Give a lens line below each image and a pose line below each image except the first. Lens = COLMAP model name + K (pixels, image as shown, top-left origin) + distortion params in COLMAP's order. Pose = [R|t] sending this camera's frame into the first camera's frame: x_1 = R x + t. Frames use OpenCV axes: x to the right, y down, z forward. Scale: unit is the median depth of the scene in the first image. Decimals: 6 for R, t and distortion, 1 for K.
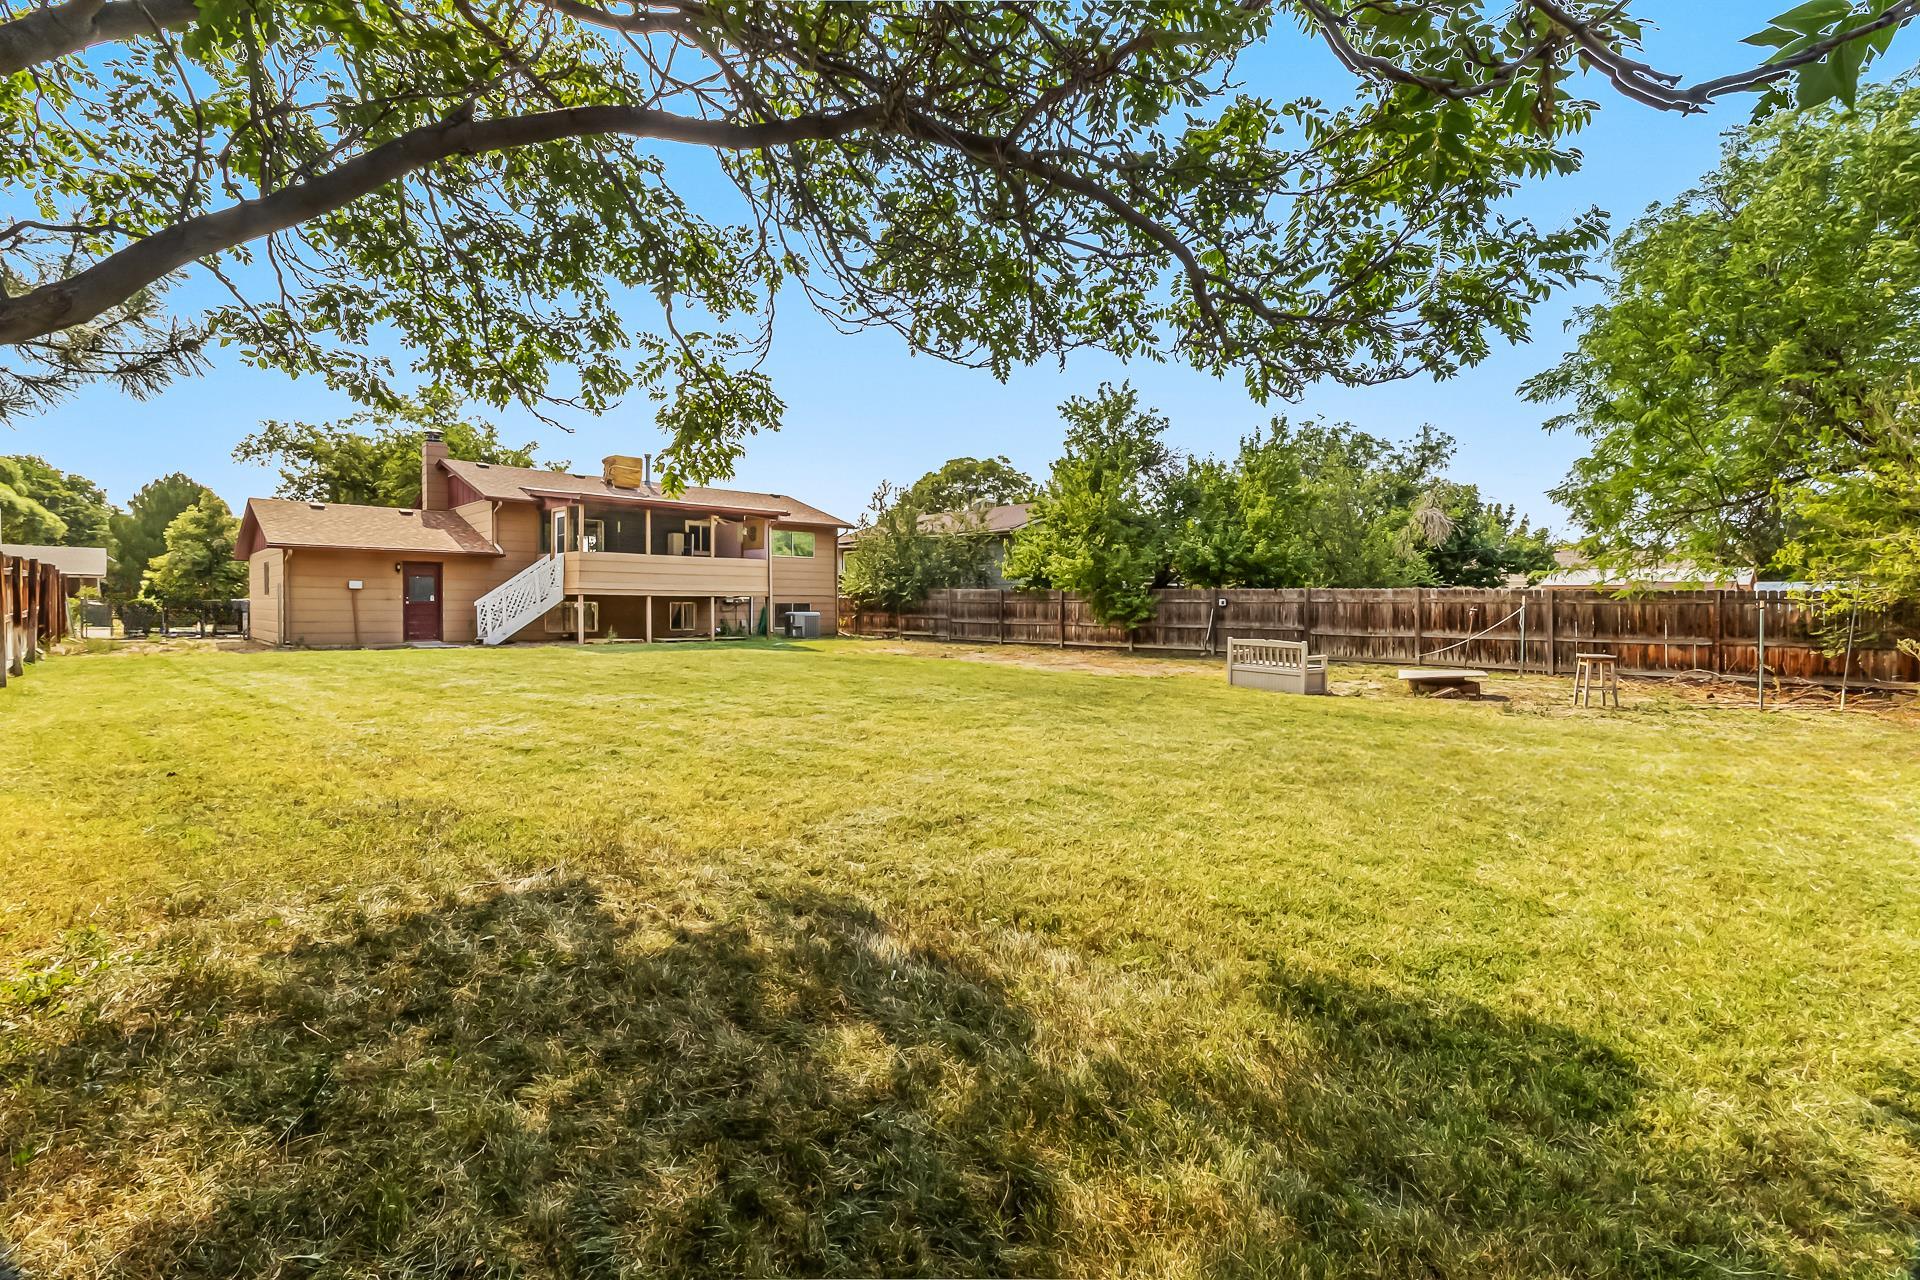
lens RADIAL K [[873.5, 0, 957.3], [0, 873.5, 611.6], [0, 0, 1]] dist [0.000387, 0.000011]
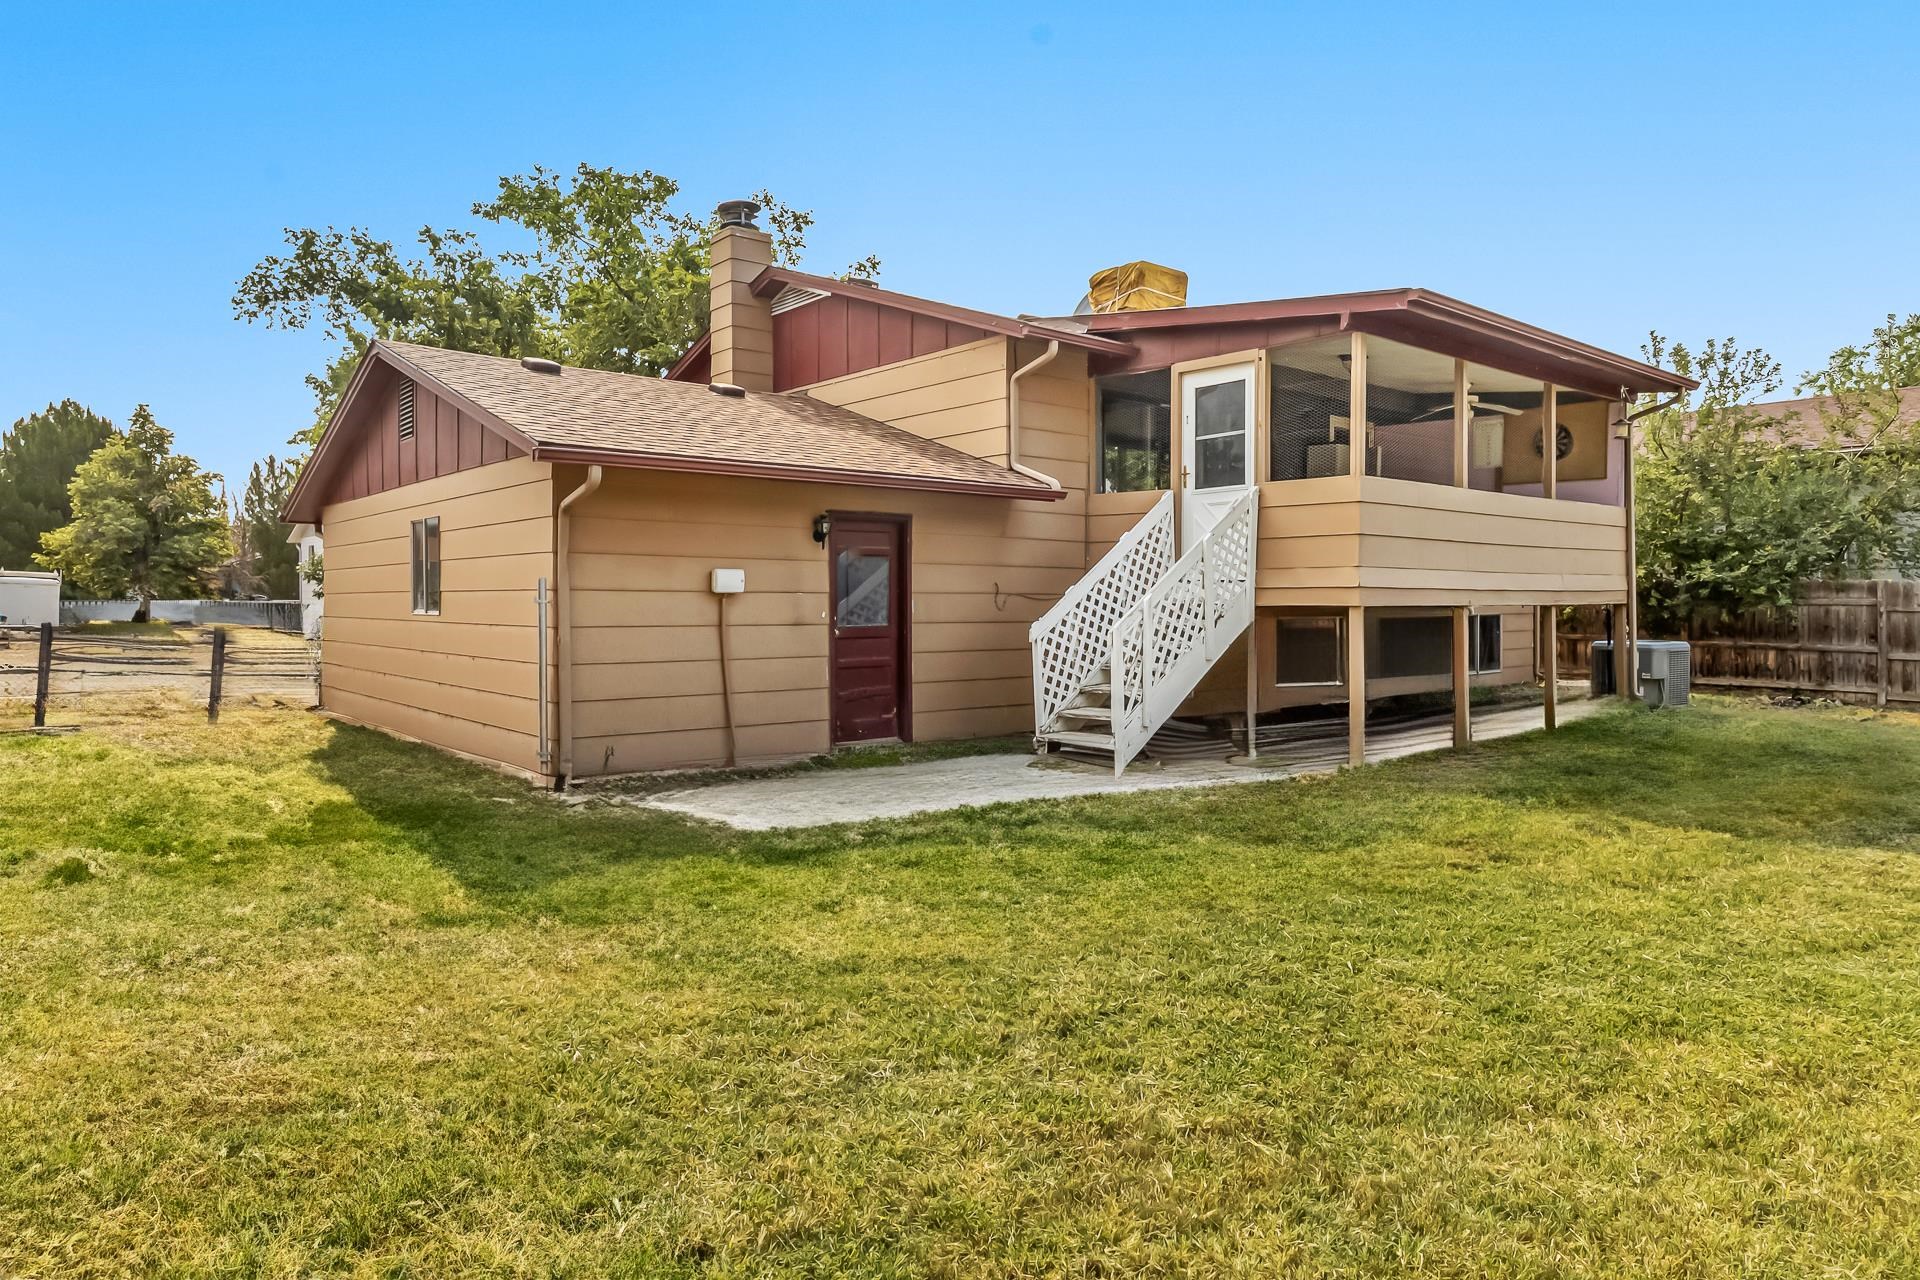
lens RADIAL K [[1177.5, 0, 959.4], [0, 1177.5, 612.5], [0, 0, 1]] dist [-0.000194, -0.000085]
pose [[0.997964, -0.004066, -0.063651, -0.409725], [0.004334, 0.999982, 0.004084, -0.014441], [0.063634, -0.004352, 0.997964, 0.402228]]
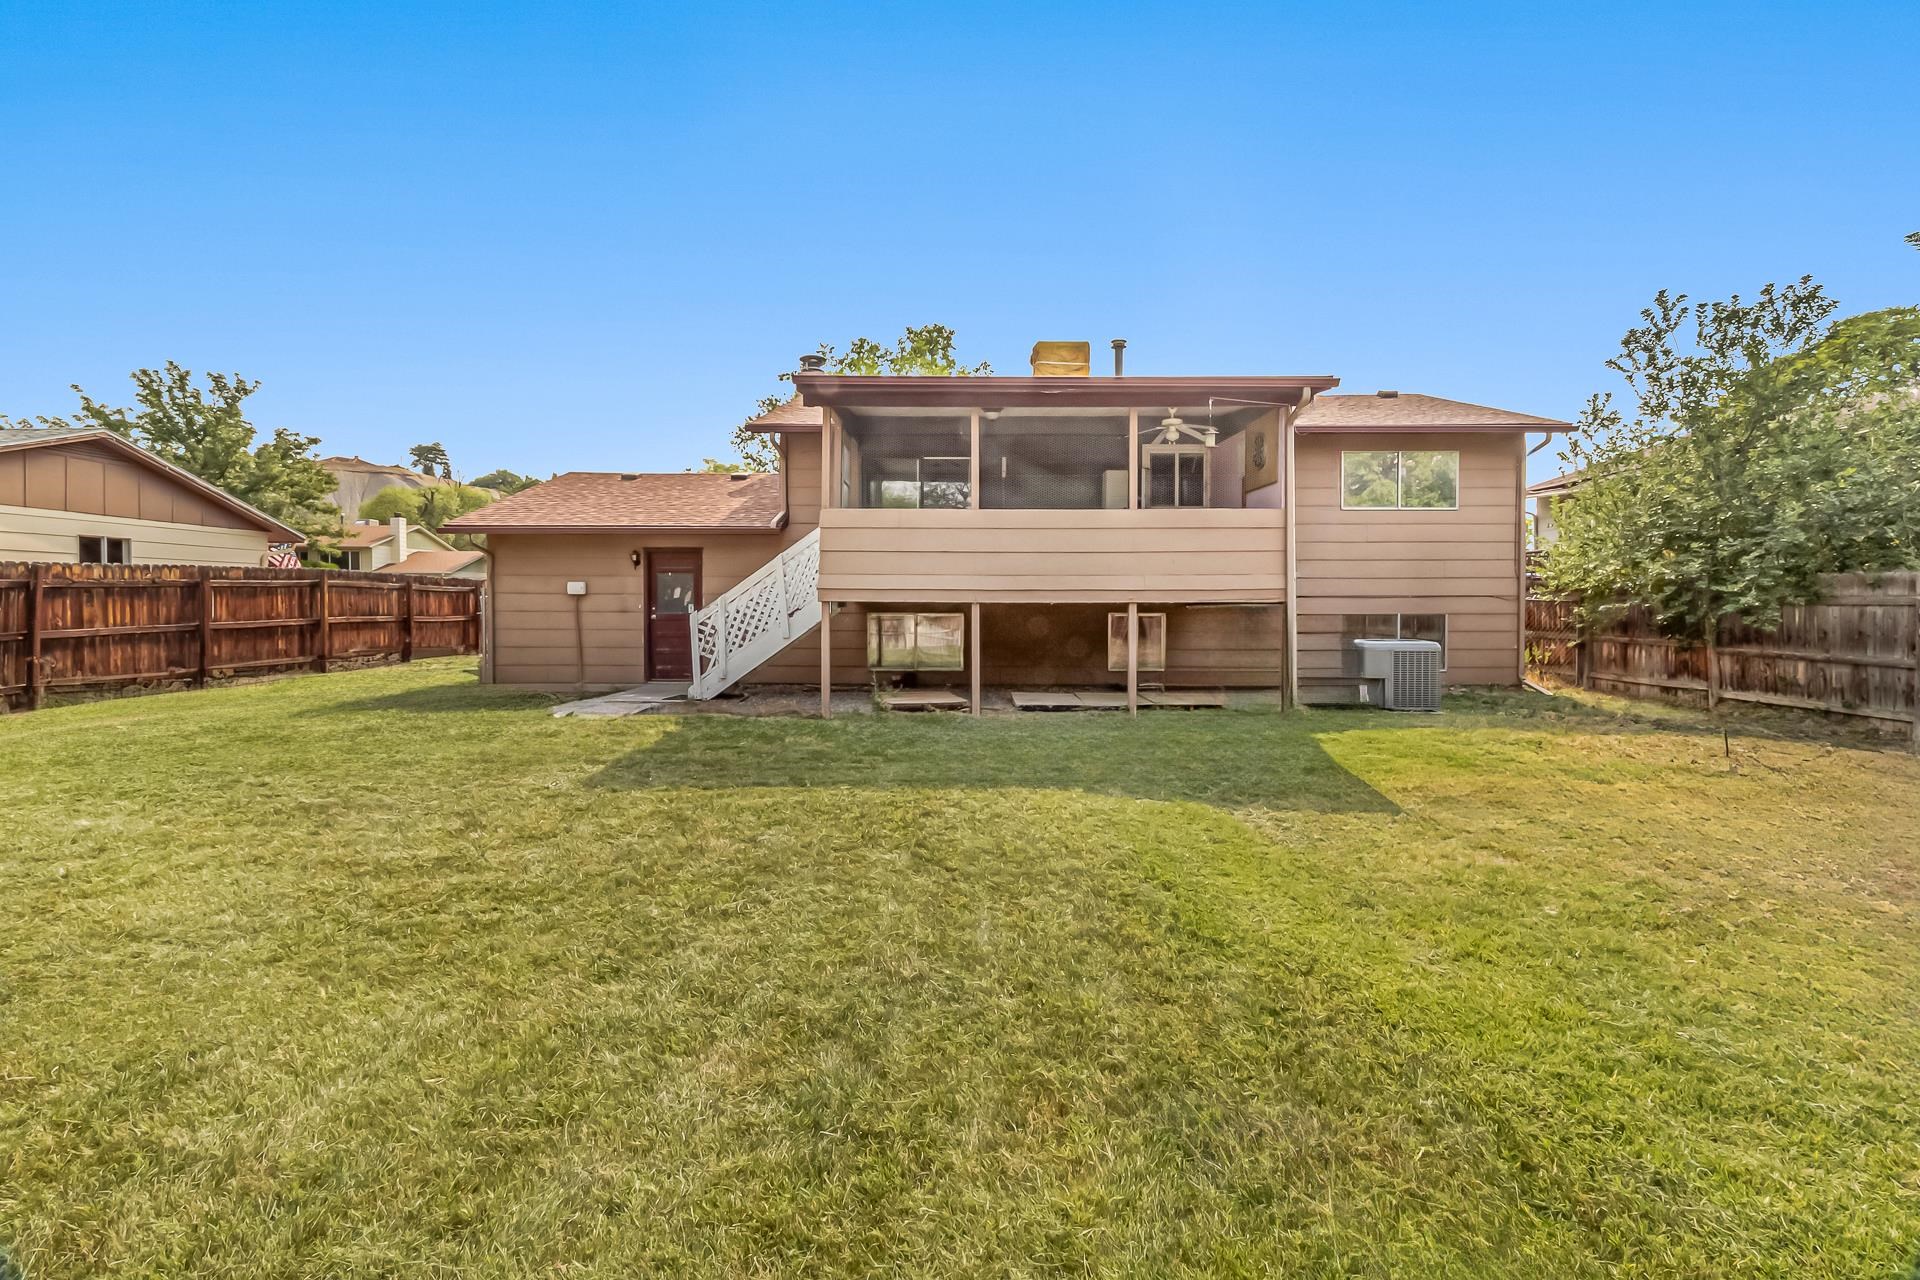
lens RADIAL K [[873.5, 0, 957.3], [0, 873.5, 611.6], [0, 0, 1]] dist [0.000387, 0.000011]
pose [[0.723535, 0.004067, -0.690276, -0.044238], [-0.002396, 0.999991, 0.003380, -0.011836], [0.690284, -0.000791, 0.723538, 0.525954]]
